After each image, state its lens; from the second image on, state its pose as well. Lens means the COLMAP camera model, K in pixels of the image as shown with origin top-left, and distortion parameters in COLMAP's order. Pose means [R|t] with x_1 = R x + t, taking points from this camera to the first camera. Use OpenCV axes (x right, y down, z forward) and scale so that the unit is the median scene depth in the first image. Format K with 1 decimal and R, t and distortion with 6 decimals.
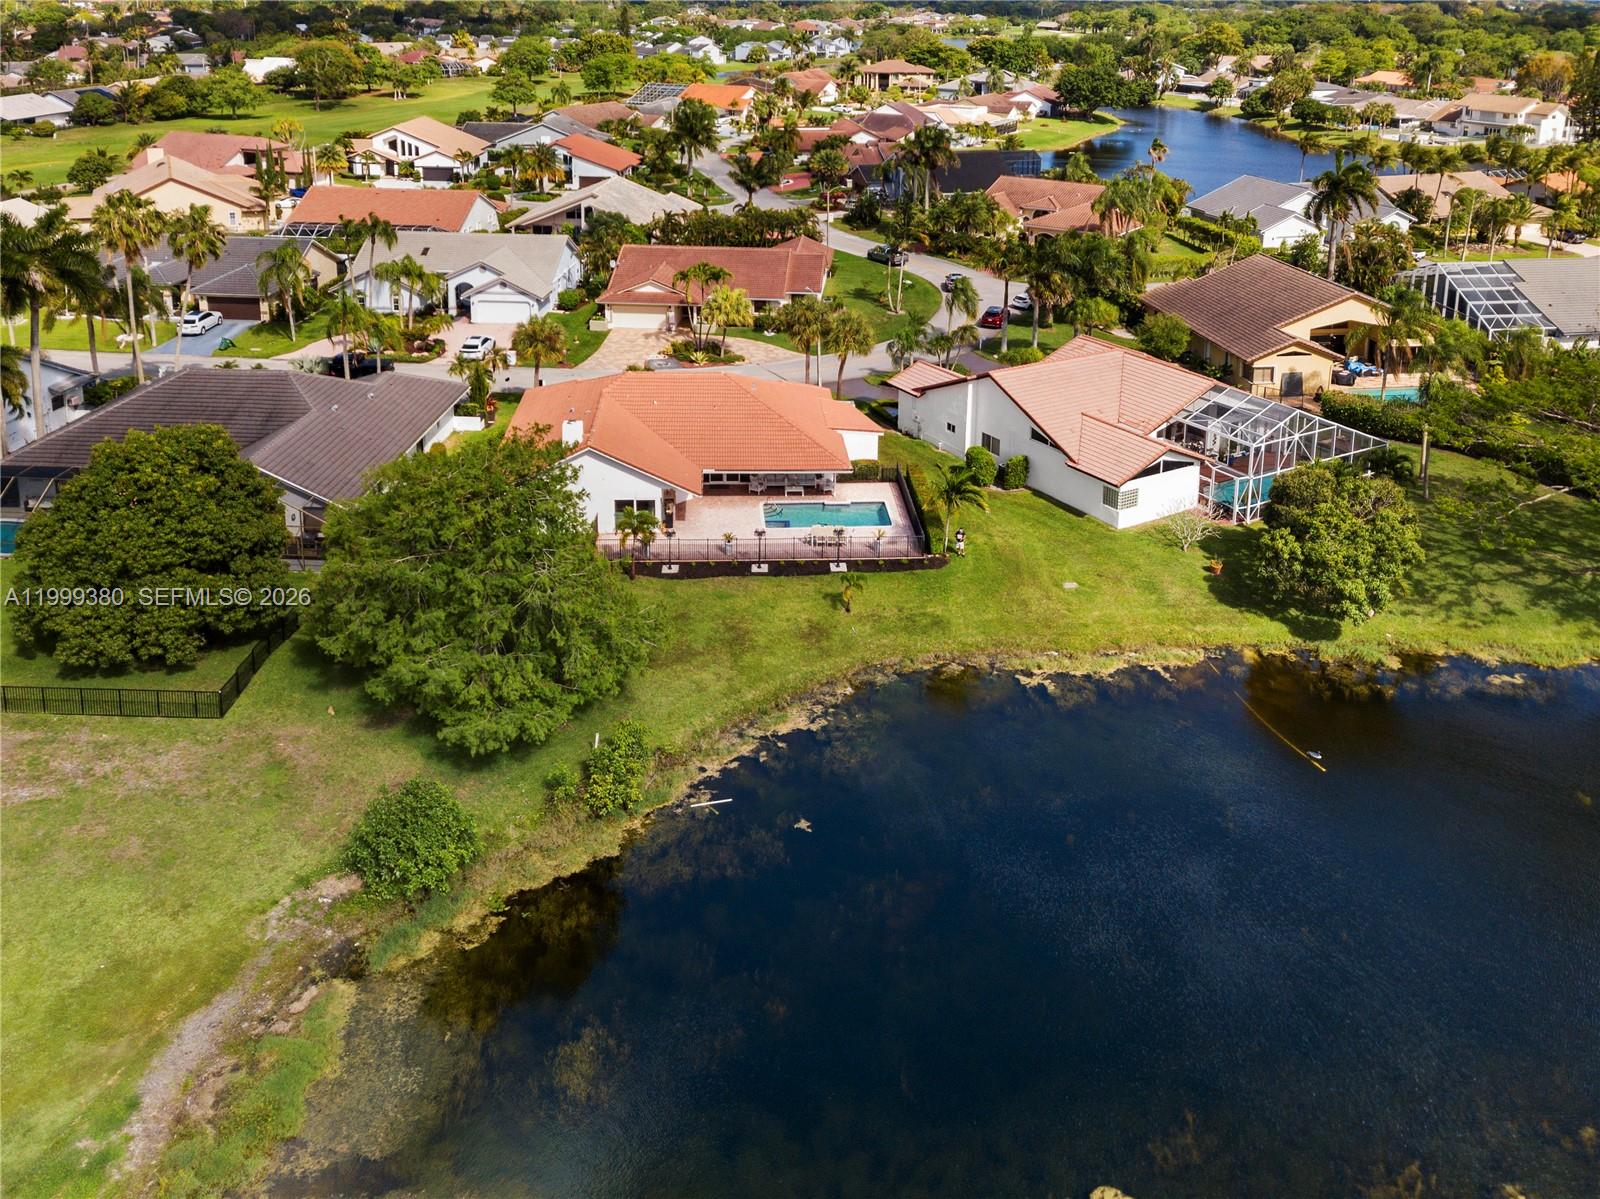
lens RADIAL K [[1209.8, 0, 800.5], [0, 1209.8, 598.9], [0, 0, 1]] dist [-0.006079, -0.001971]
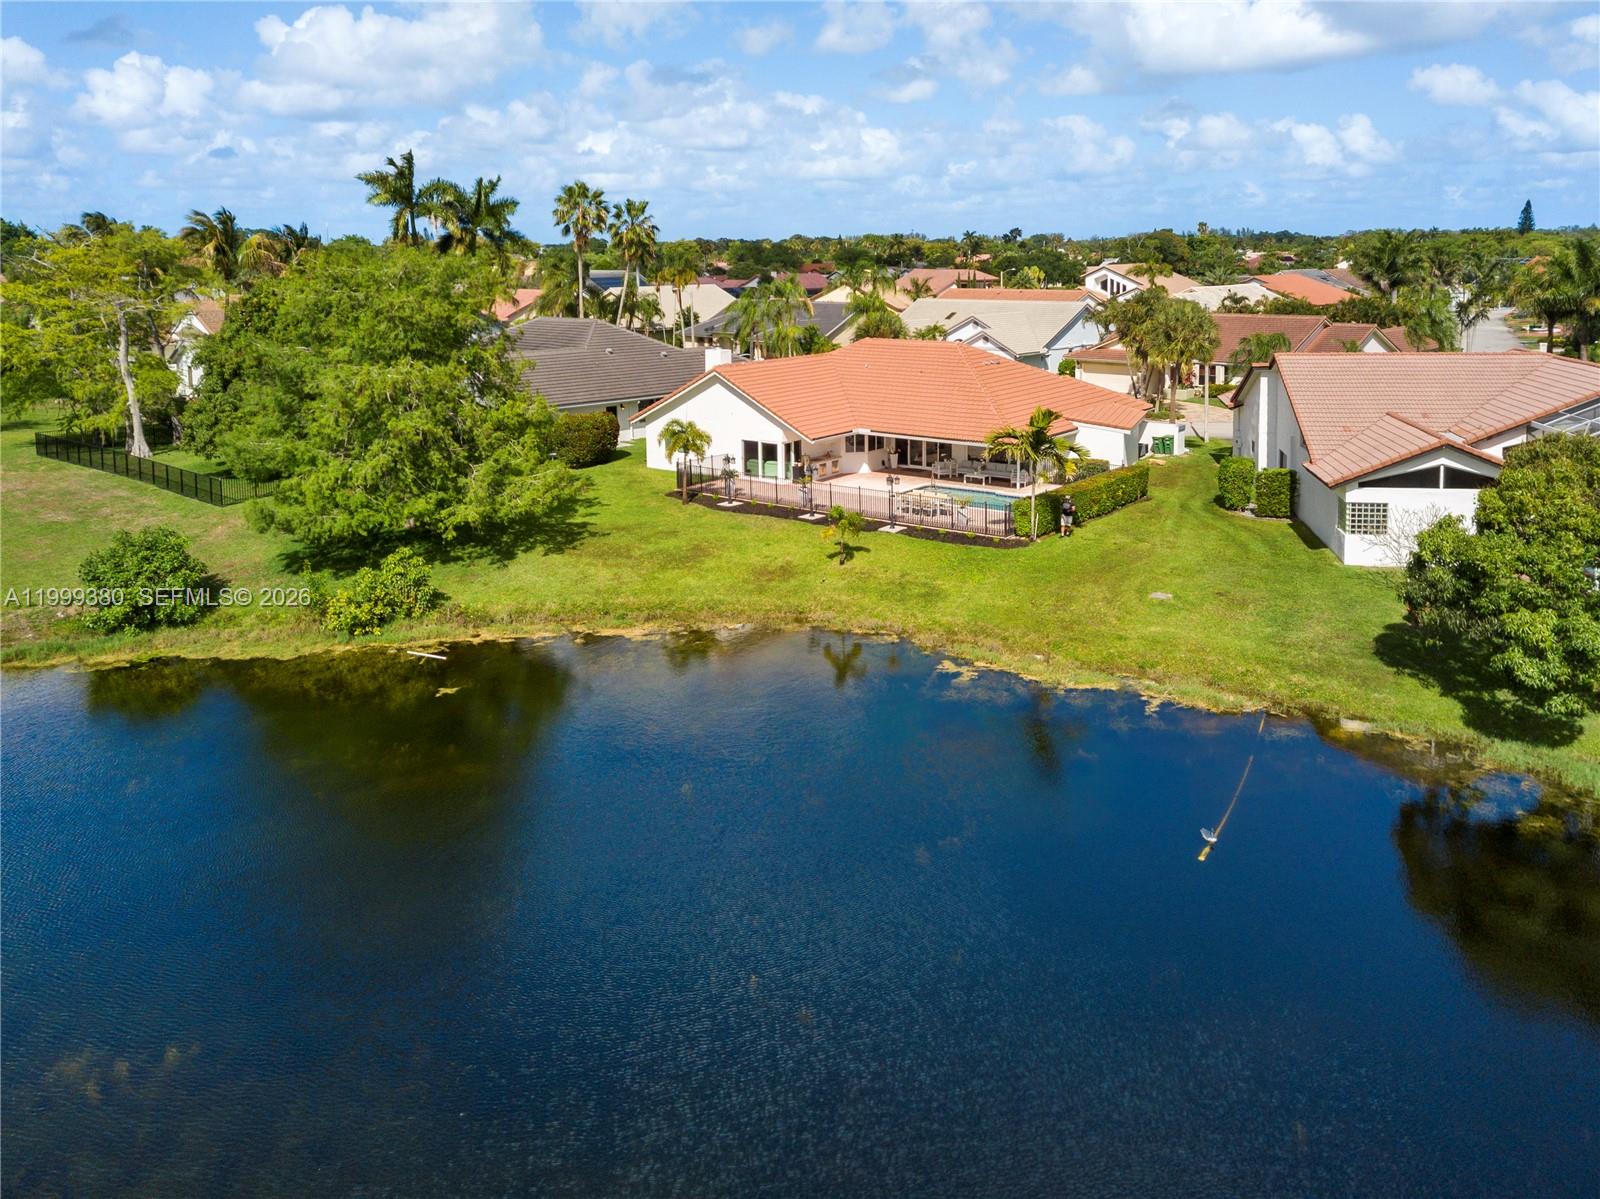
lens RADIAL K [[1209.8, 0, 799.8], [0, 1209.8, 600.1], [0, 0, 1]] dist [-0.006079, -0.001971]
pose [[0.754911, 0.161288, -0.635685, 0.470404], [-0.272052, 0.958971, -0.079763, 0.092503], [0.596738, 0.233154, 0.767817, 0.359123]]
